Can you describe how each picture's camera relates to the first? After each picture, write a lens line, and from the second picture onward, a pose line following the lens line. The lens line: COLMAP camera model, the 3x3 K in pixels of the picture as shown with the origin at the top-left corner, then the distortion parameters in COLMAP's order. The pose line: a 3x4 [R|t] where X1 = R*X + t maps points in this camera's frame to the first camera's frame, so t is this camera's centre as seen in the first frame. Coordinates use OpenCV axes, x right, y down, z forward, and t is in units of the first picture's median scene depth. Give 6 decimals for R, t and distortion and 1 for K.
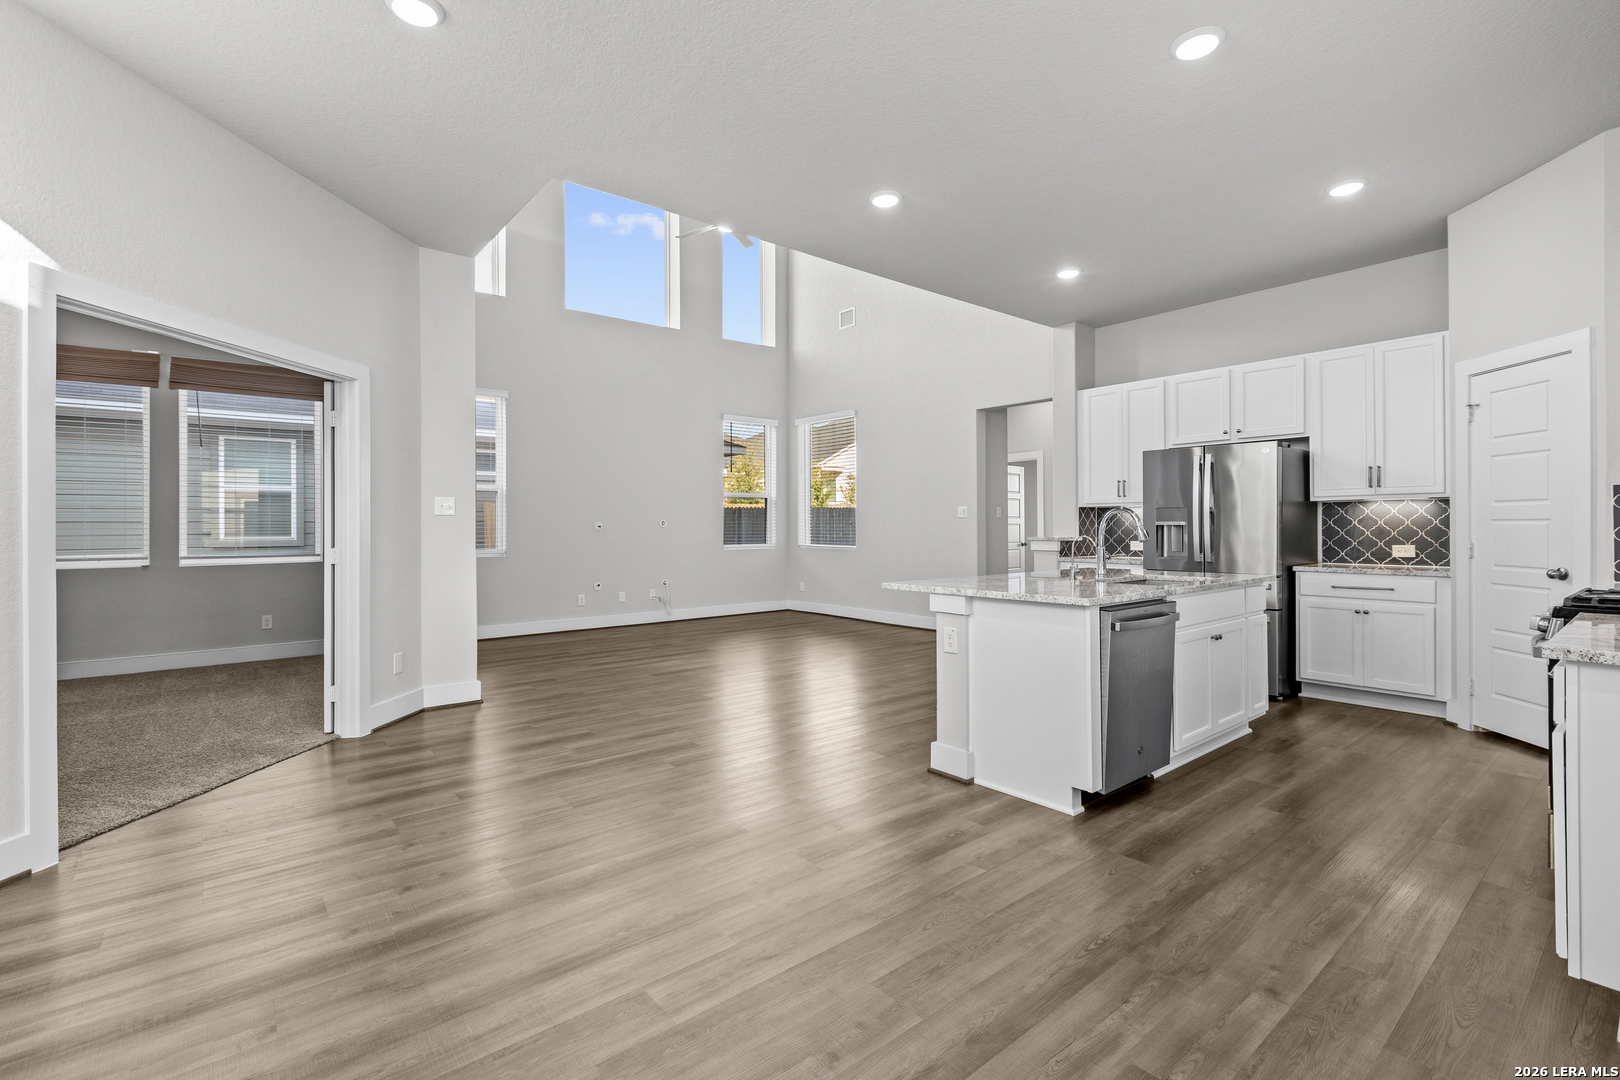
lens RADIAL K [[728.1, 0, 807.7], [0, 728.1, 529.6], [0, 0, 1]] dist [-0.000649, -0.000921]
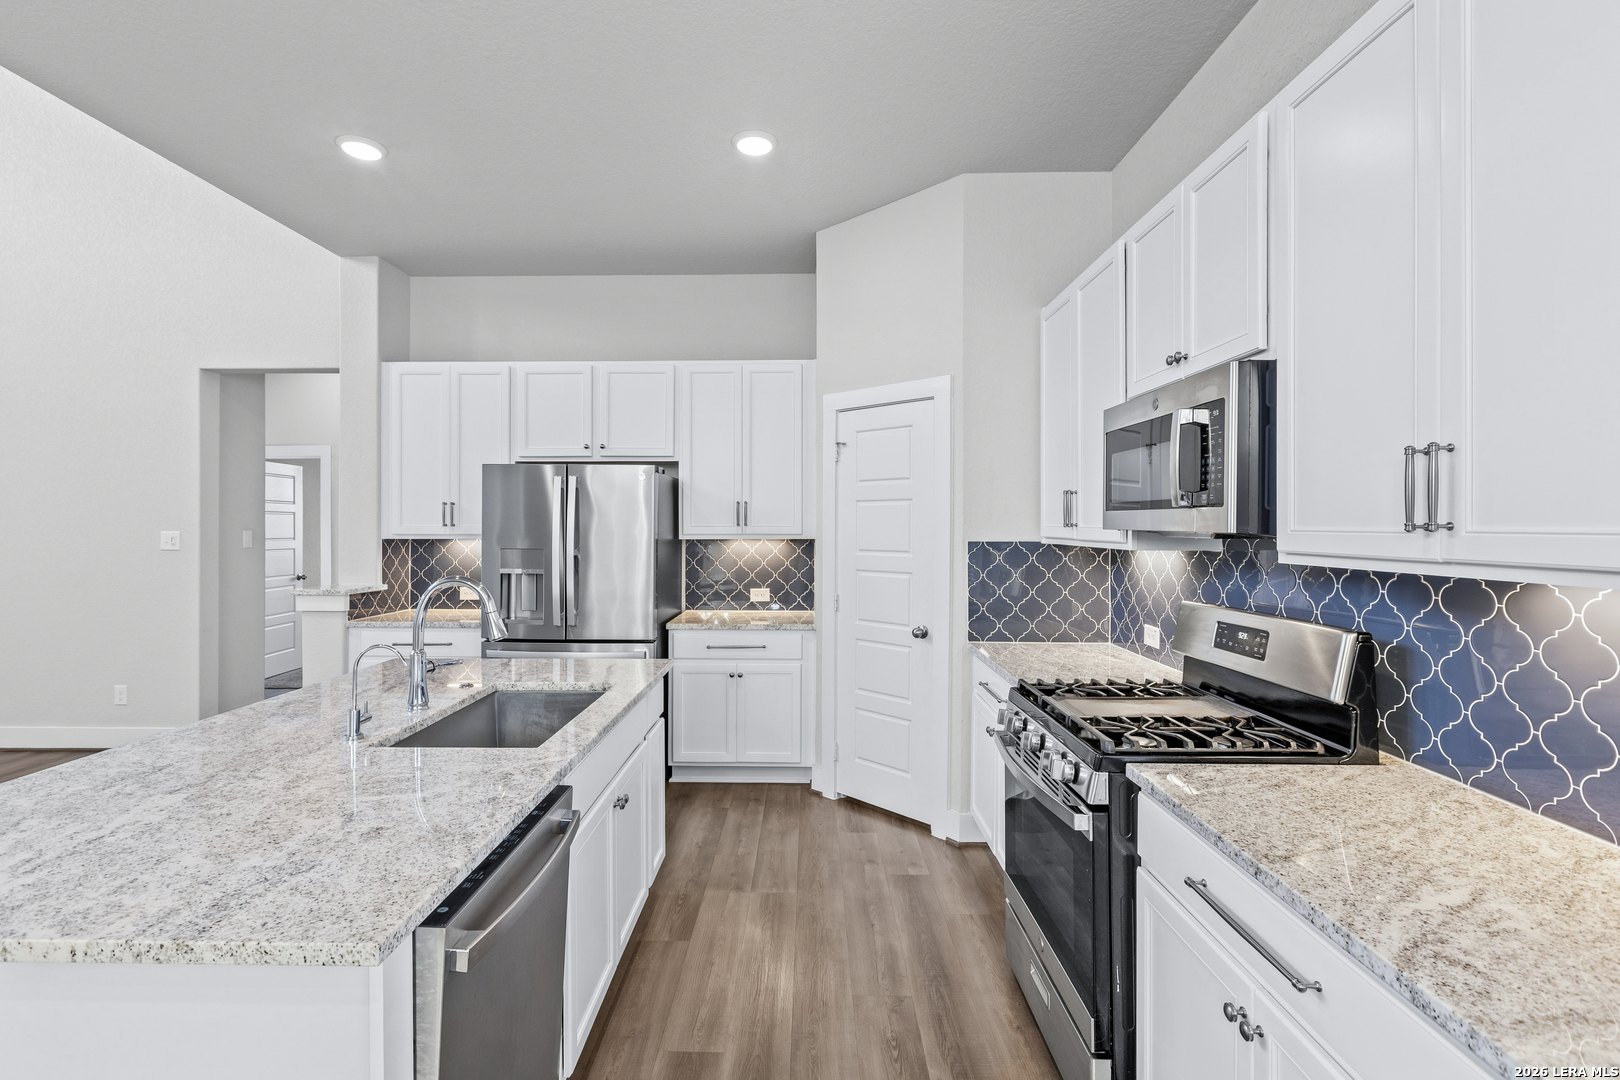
lens RADIAL K [[728.1, 0, 778.7], [0, 728.1, 525.1], [0, 0, 1]] dist [-0.000649, -0.000921]
pose [[0.663887, 0.008182, 0.747788, 0.141627], [-0.005028, 0.999966, -0.006478, -0.048919], [-0.747816, 0.000541, 0.663906, 0.353515]]
